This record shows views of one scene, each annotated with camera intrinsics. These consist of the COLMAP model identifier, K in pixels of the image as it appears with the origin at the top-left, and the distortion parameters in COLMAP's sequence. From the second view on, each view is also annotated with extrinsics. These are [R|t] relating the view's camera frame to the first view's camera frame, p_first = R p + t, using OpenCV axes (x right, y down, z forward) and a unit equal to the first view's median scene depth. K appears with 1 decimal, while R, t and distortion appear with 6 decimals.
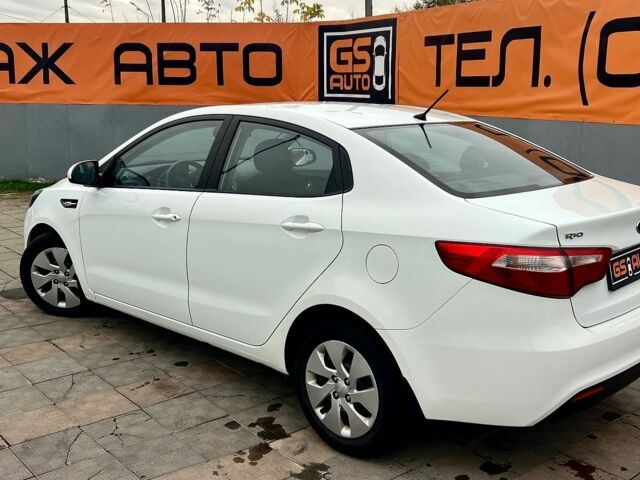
lens RADIAL K [[732.0, 0, 320.0], [0, 732.0, 240.0], [0, 0, 1]] dist [0.117986, -0.280734]
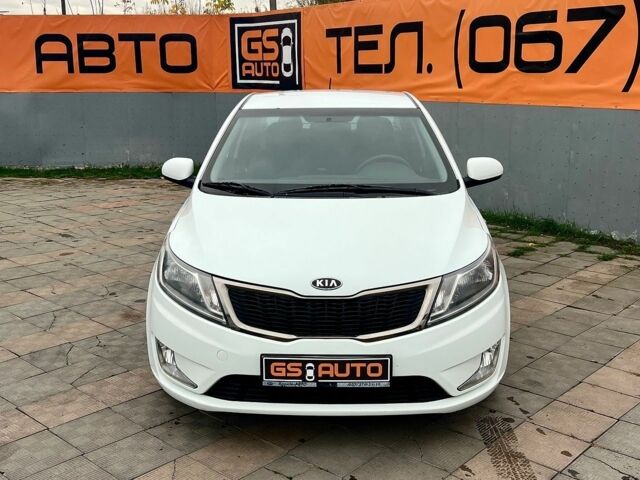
lens RADIAL K [[732.0, 0, 320.0], [0, 732.0, 240.0], [0, 0, 1]] dist [0.117986, -0.280734]
pose [[0.992022, -0.037880, 0.120243, -0.013451], [0.035511, 0.999132, 0.021781, 0.019890], [-0.120964, -0.017338, 0.992505, -0.110059]]
